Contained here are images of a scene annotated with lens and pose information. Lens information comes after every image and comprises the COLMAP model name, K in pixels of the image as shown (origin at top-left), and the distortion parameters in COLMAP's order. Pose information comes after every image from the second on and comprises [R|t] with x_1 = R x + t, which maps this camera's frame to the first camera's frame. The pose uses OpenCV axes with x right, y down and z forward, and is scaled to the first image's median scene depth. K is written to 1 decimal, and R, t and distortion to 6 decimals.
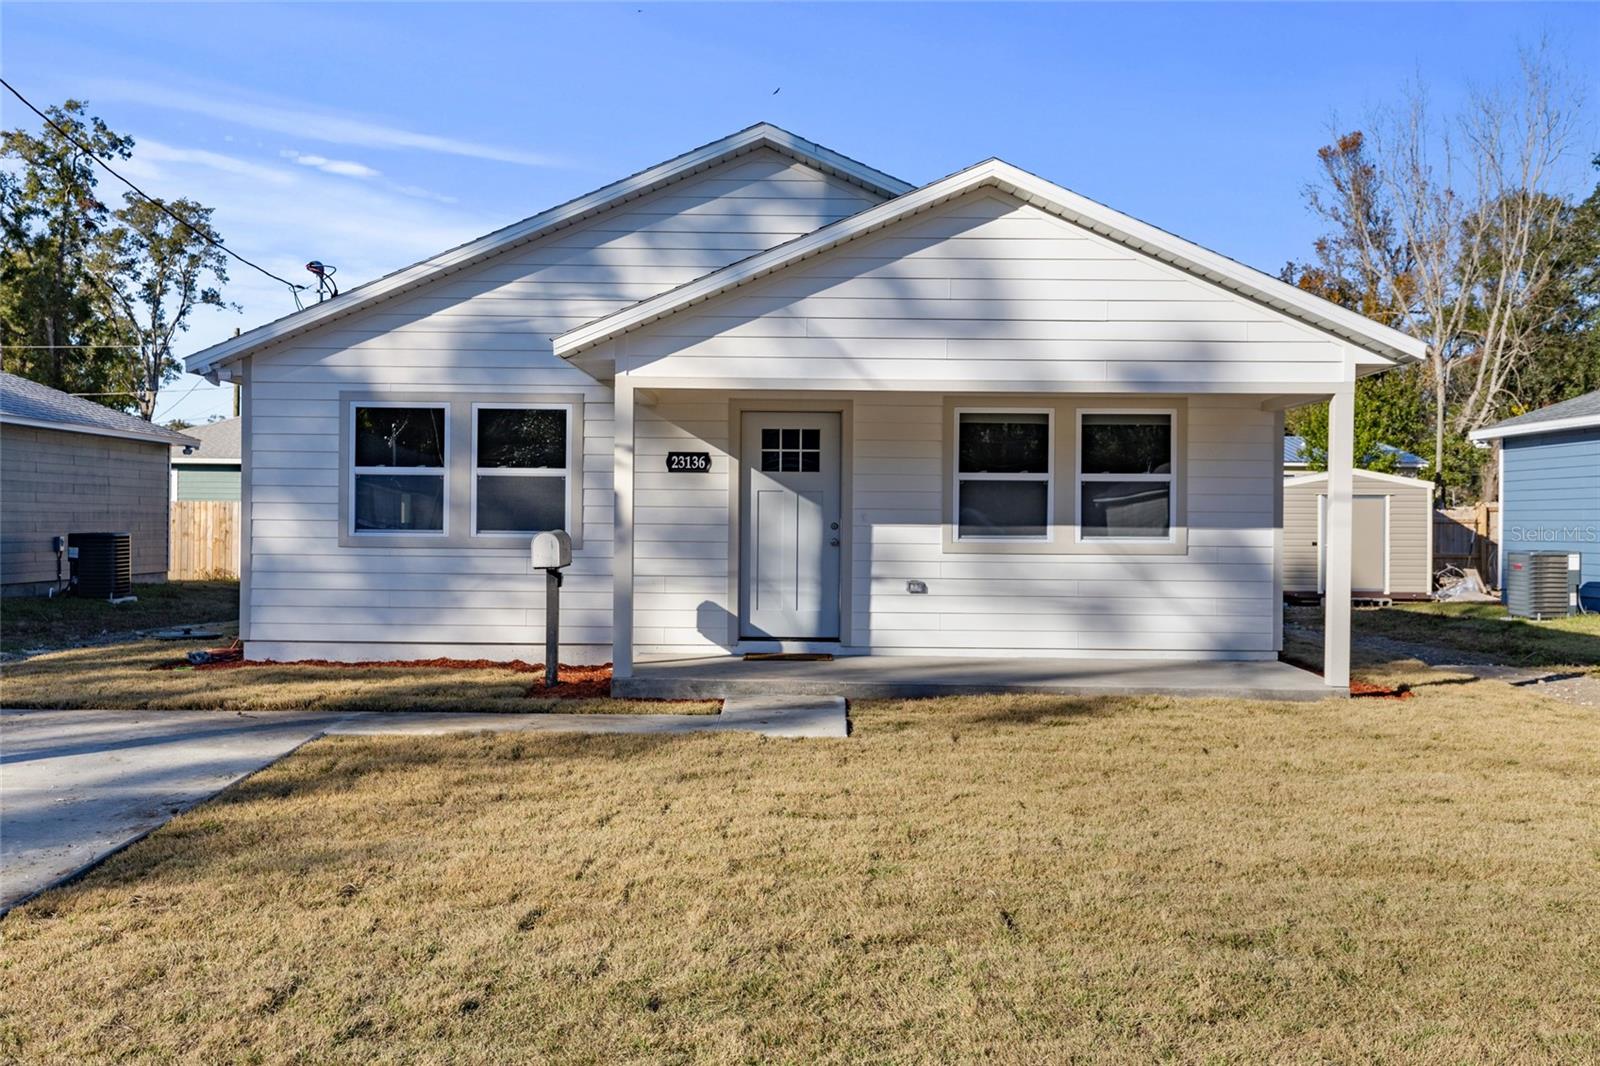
lens RADIAL K [[1533.5, 0, 800.0], [0, 1533.5, 533.0], [0, 0, 1]] dist [-0.010085, -0.004219]
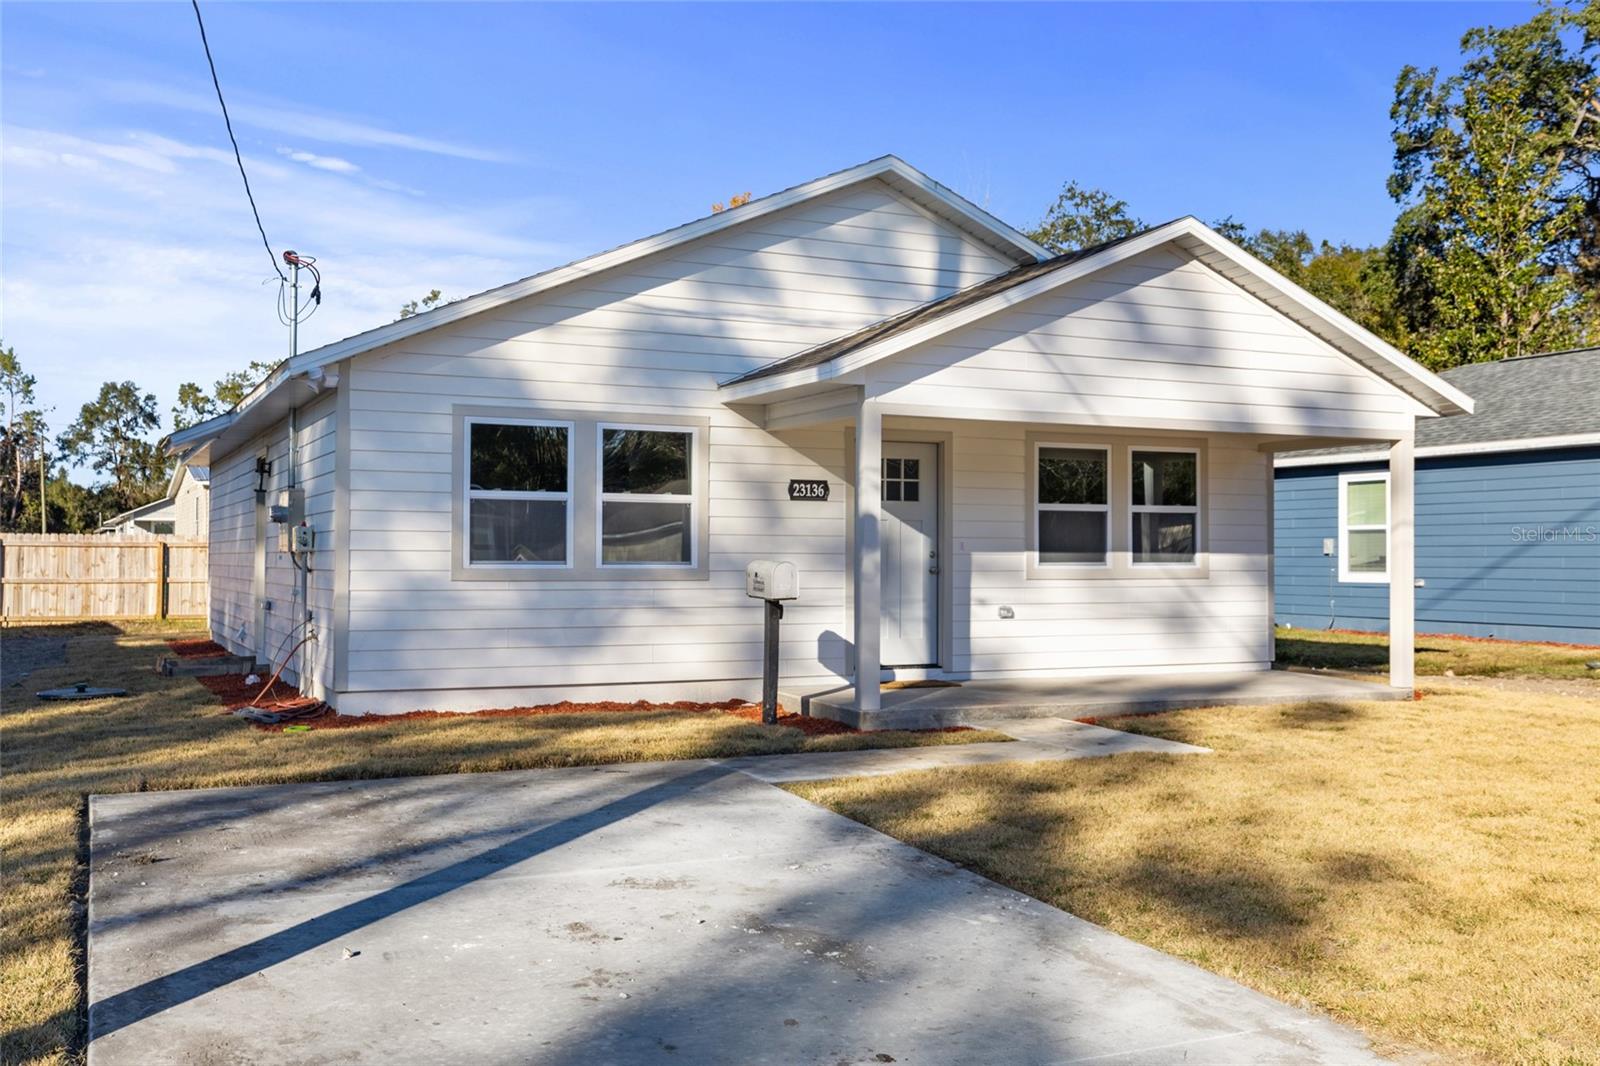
lens RADIAL K [[1533.5, 0, 800.0], [0, 1533.5, 533.0], [0, 0, 1]] dist [-0.010085, -0.004219]
pose [[0.899091, 0.000815, 0.437760, -0.507088], [0.008890, 0.999758, -0.020120, 0.000953], [-0.437671, 0.021981, 0.898867, 0.122228]]
